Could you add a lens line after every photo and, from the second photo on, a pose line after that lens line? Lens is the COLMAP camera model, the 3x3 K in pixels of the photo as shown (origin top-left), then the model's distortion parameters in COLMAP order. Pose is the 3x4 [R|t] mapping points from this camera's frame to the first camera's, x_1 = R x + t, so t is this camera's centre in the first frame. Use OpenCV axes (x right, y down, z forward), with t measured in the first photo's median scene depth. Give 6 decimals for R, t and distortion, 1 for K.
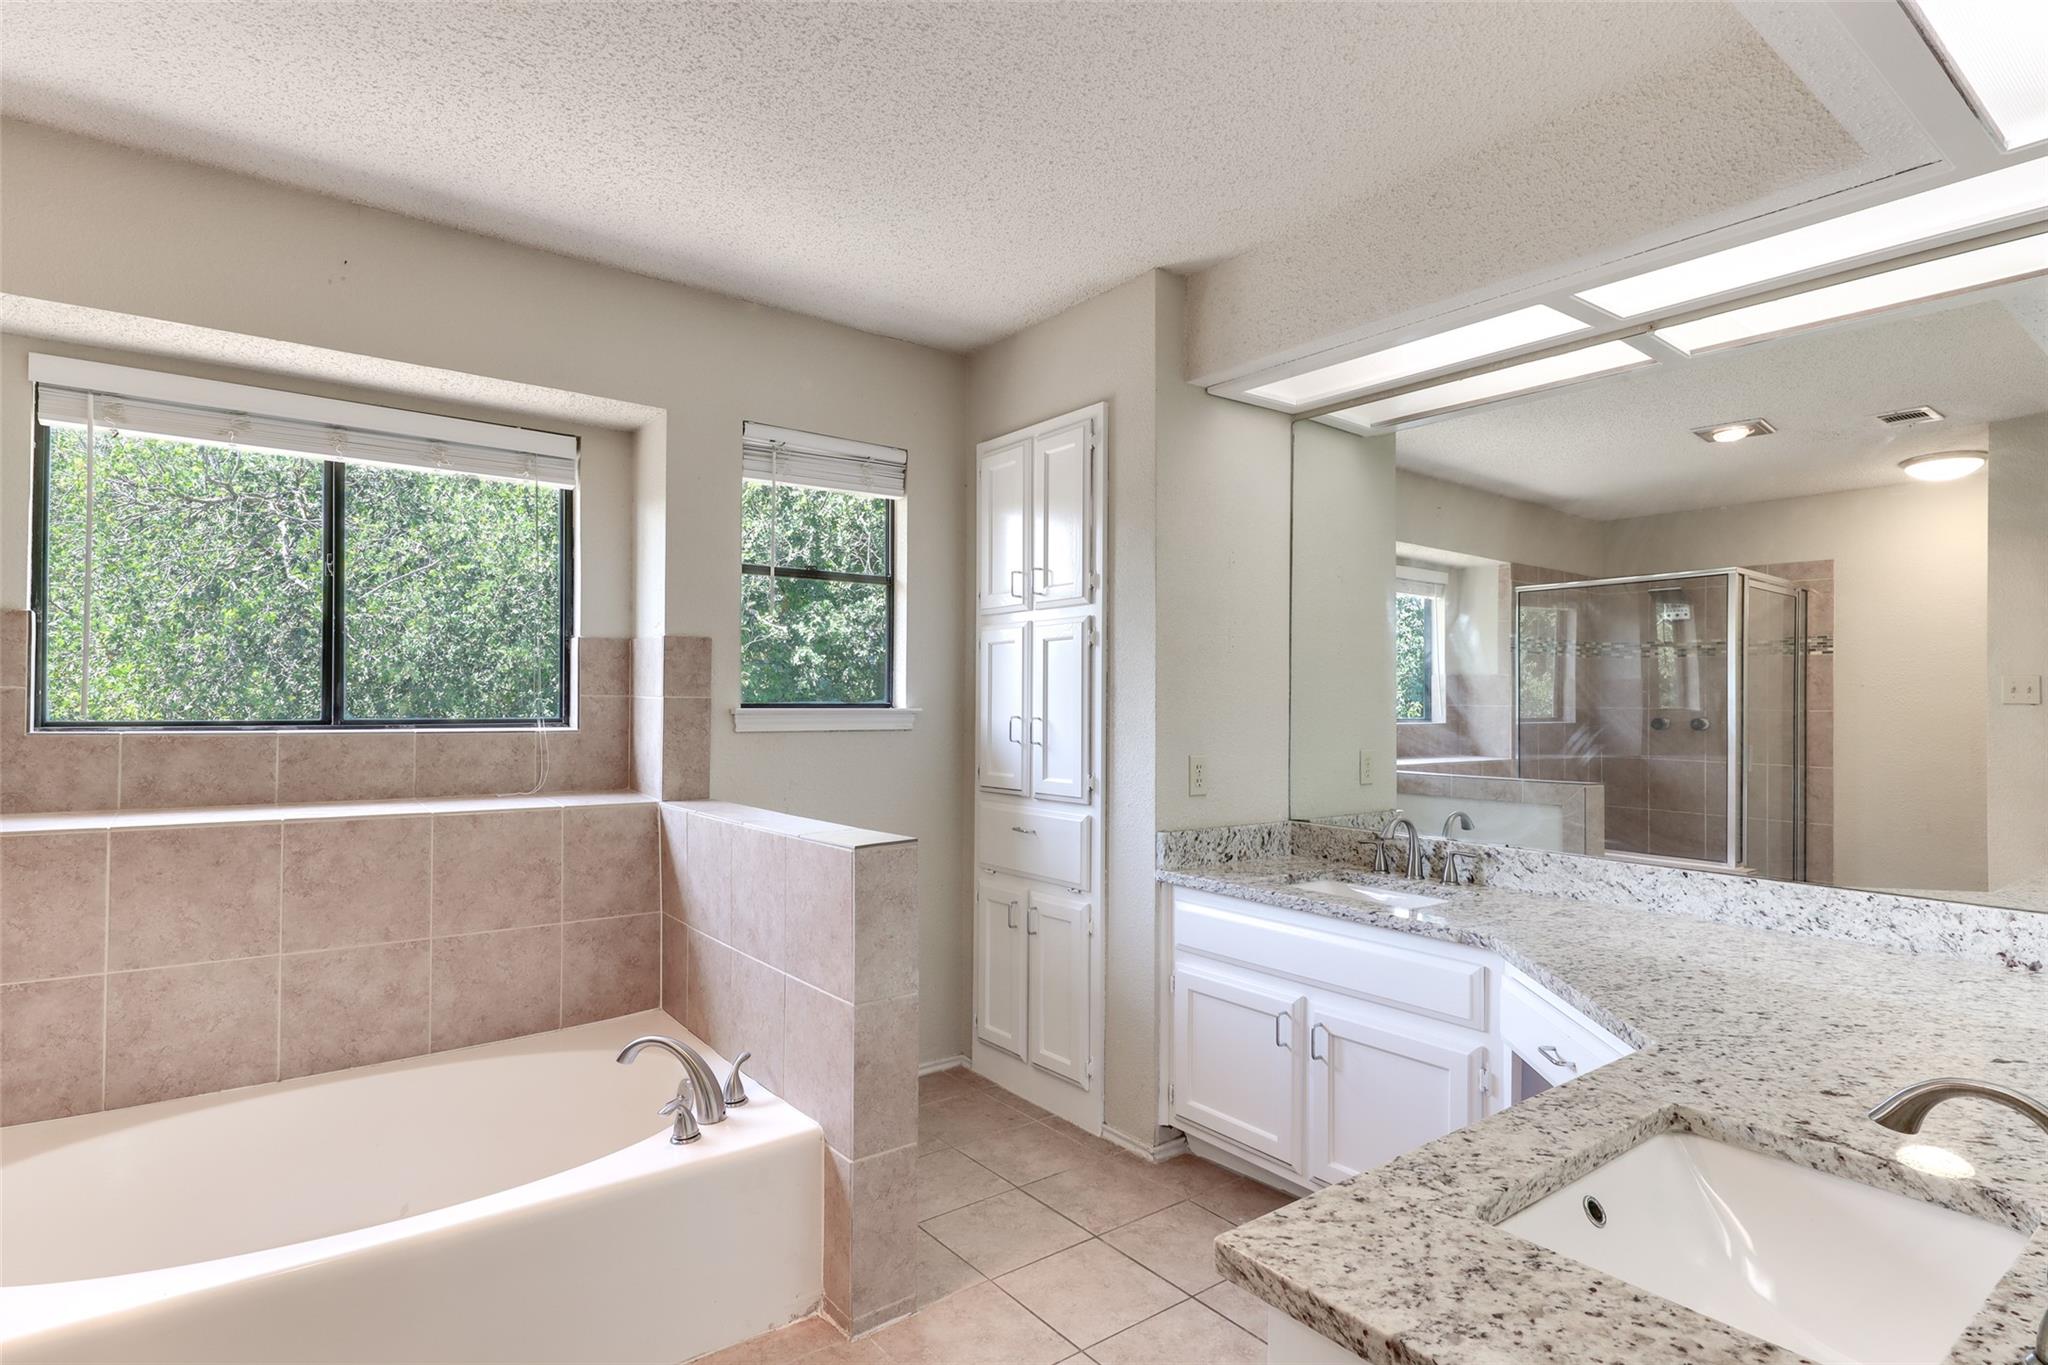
lens RADIAL K [[1042.9, 0, 1038.3], [0, 1042.9, 694.5], [0, 0, 1]] dist [0.004083, -0.002339]
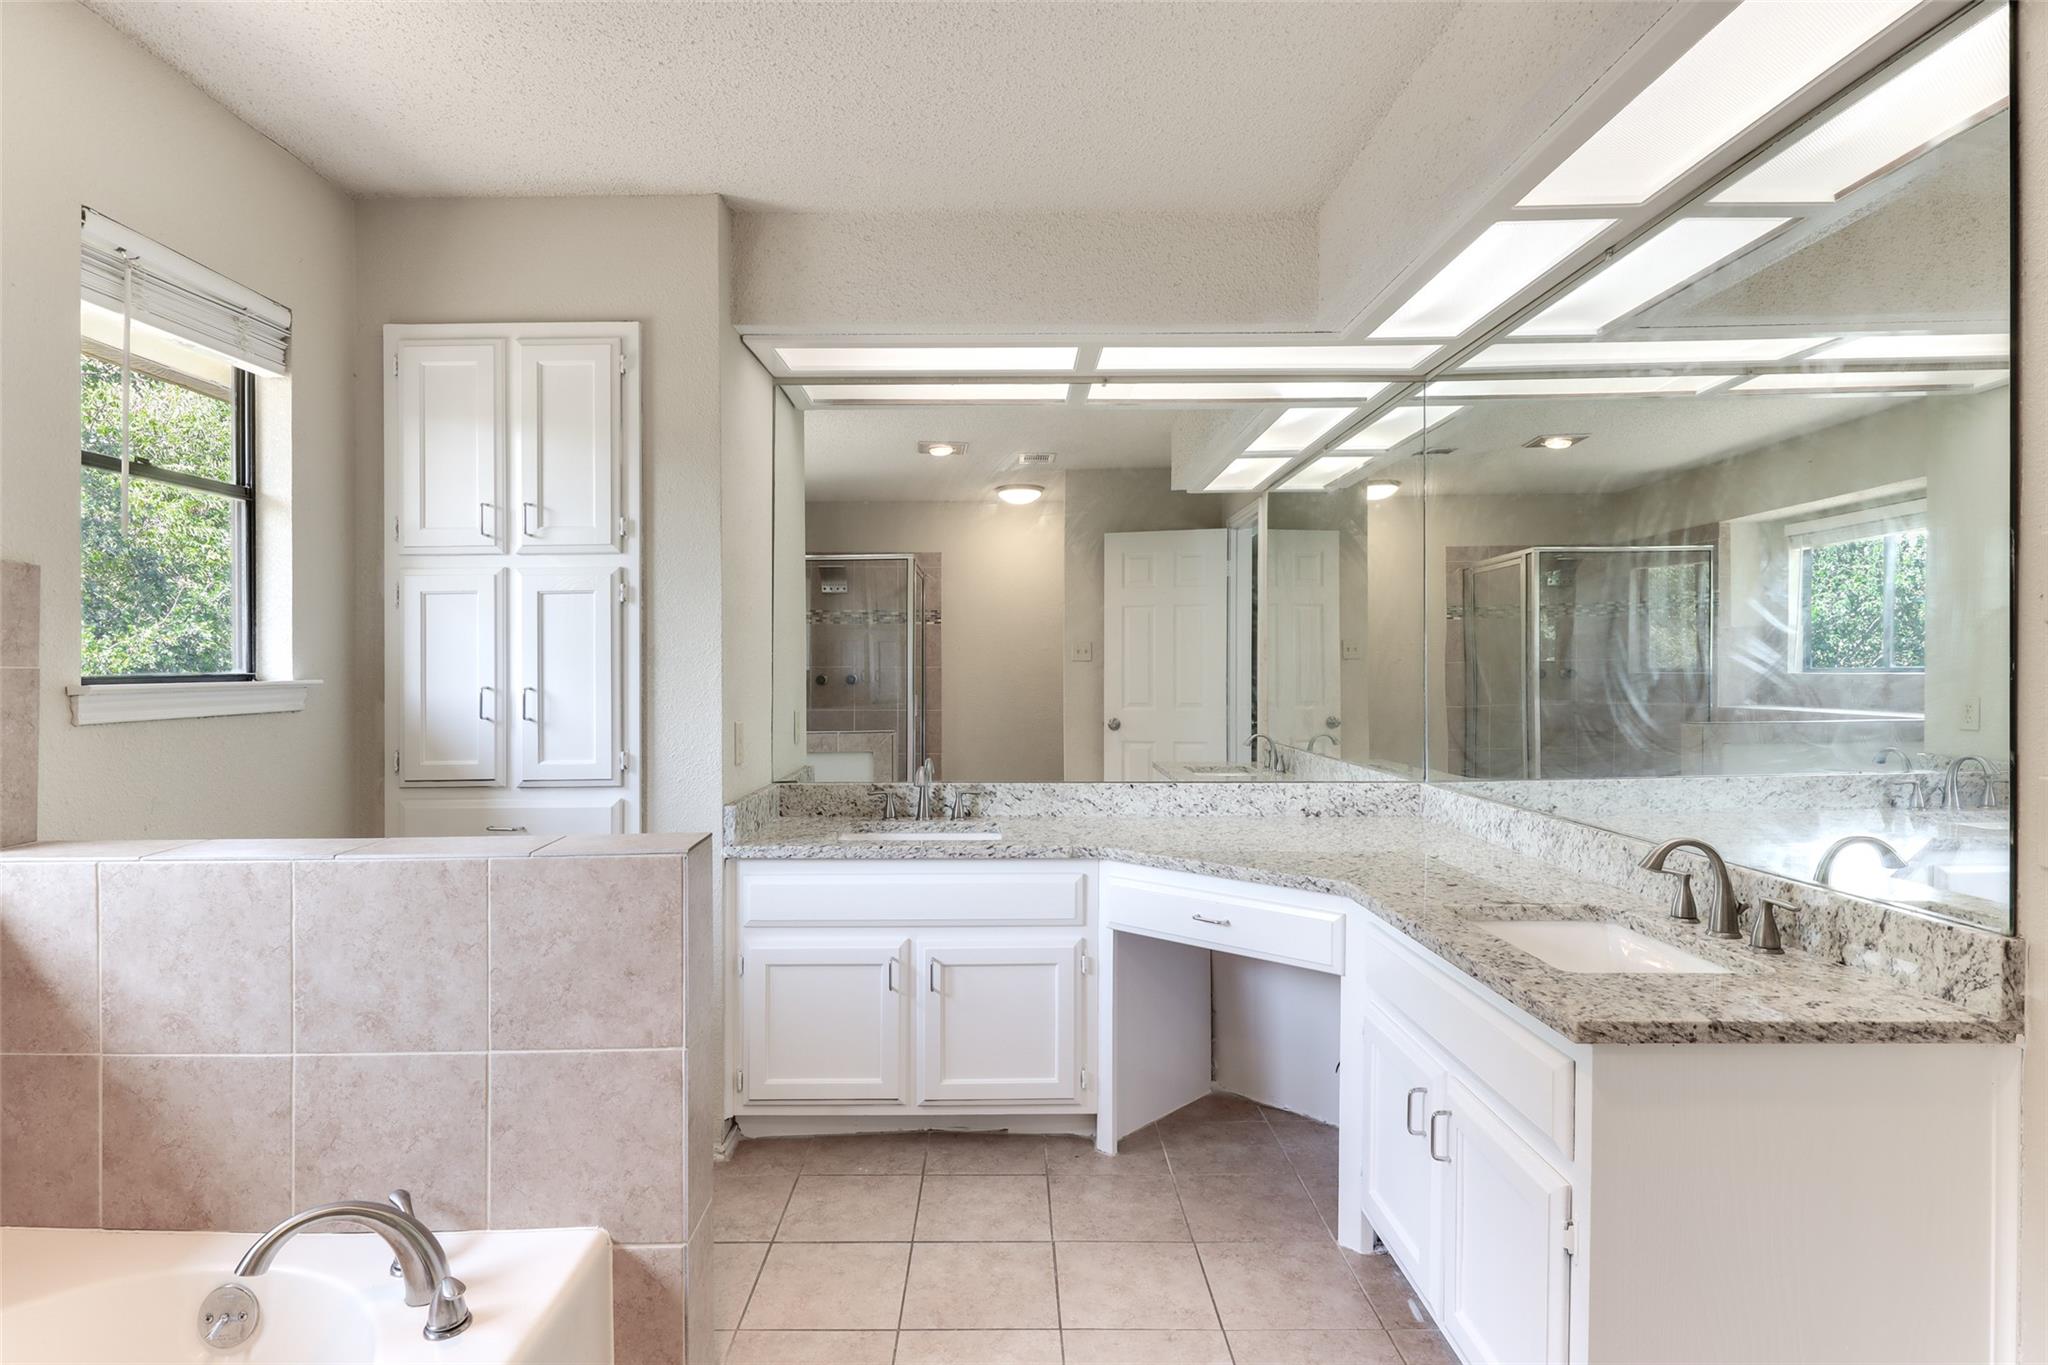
lens RADIAL K [[1042.9, 0, 1036.4], [0, 1042.9, 671.3], [0, 0, 1]] dist [0.004083, -0.002339]
pose [[0.614522, -0.016014, 0.788737, -0.433160], [0.004874, 0.999852, 0.016502, -0.002181], [-0.788885, -0.006296, 0.614509, 0.204041]]
